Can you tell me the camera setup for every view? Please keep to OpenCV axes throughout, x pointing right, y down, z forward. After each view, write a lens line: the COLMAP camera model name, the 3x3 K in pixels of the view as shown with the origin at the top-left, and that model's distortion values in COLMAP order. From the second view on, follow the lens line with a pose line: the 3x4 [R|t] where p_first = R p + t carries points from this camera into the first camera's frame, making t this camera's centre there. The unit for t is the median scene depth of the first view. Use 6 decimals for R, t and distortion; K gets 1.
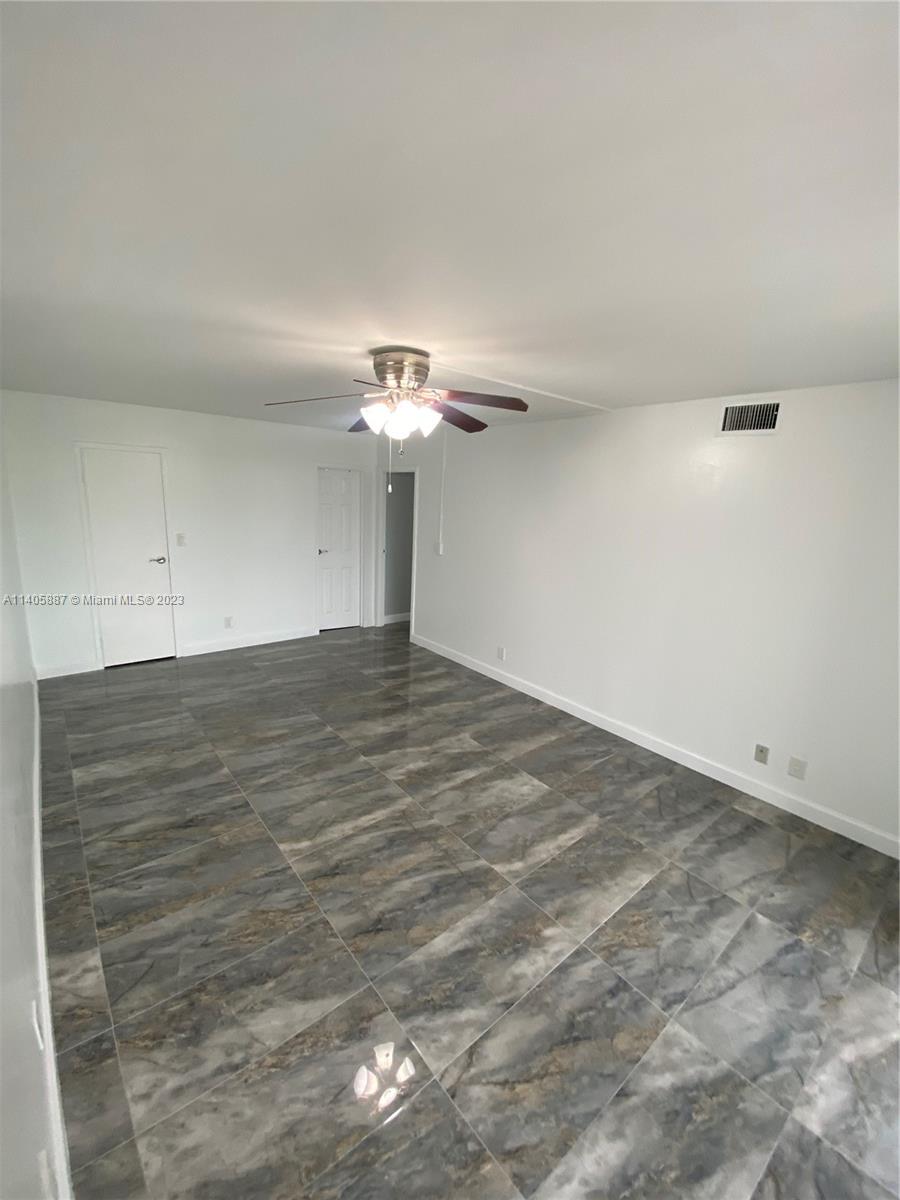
lens RADIAL K [[489.6, 0, 448.8], [0, 489.6, 596.1], [0, 0, 1]] dist [0.018243, -0.018634]
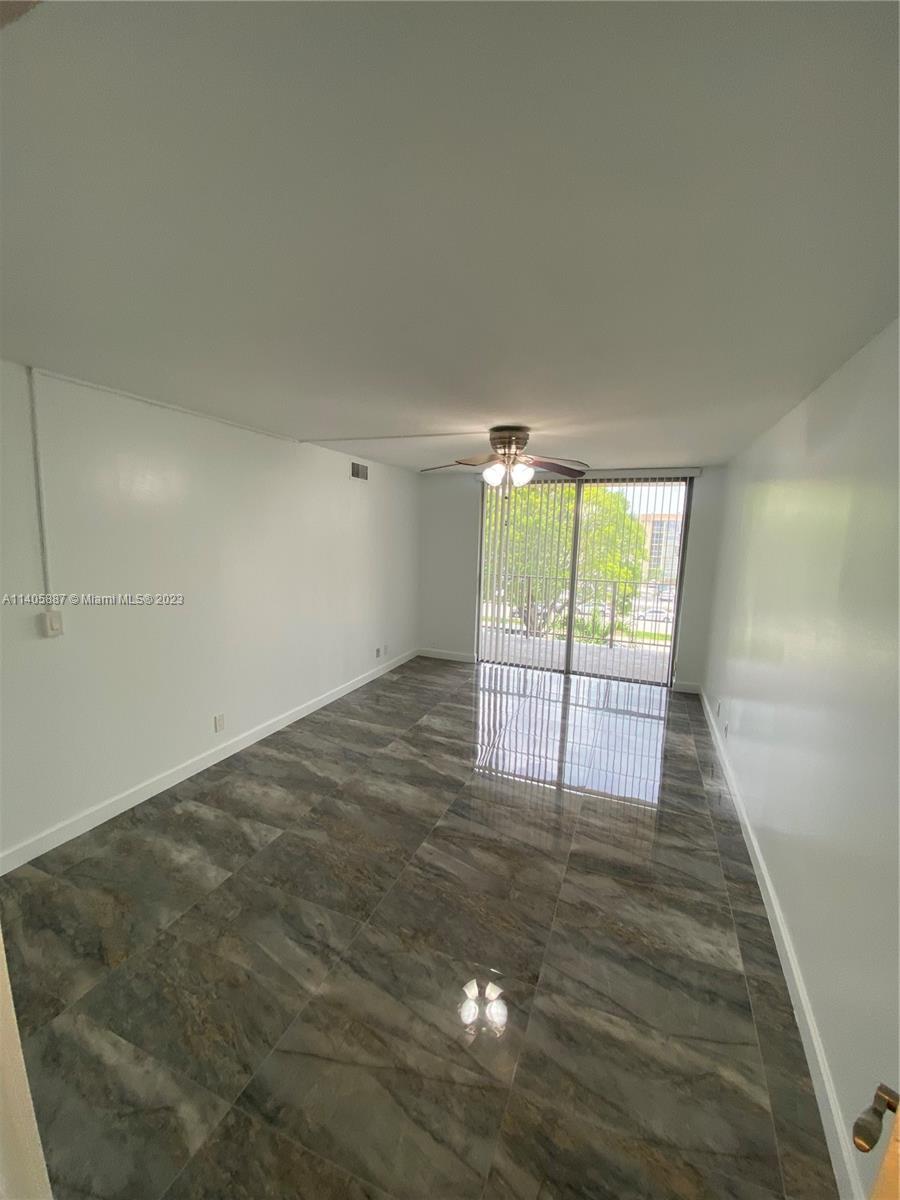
lens RADIAL K [[489.6, 0, 448.8], [0, 489.6, 596.1], [0, 0, 1]] dist [0.018243, -0.018634]
pose [[-0.476748, -0.180620, 0.860283, -0.962998], [0.136010, 0.951720, 0.275190, -0.326971], [-0.868454, 0.248203, -0.429165, 1.373122]]
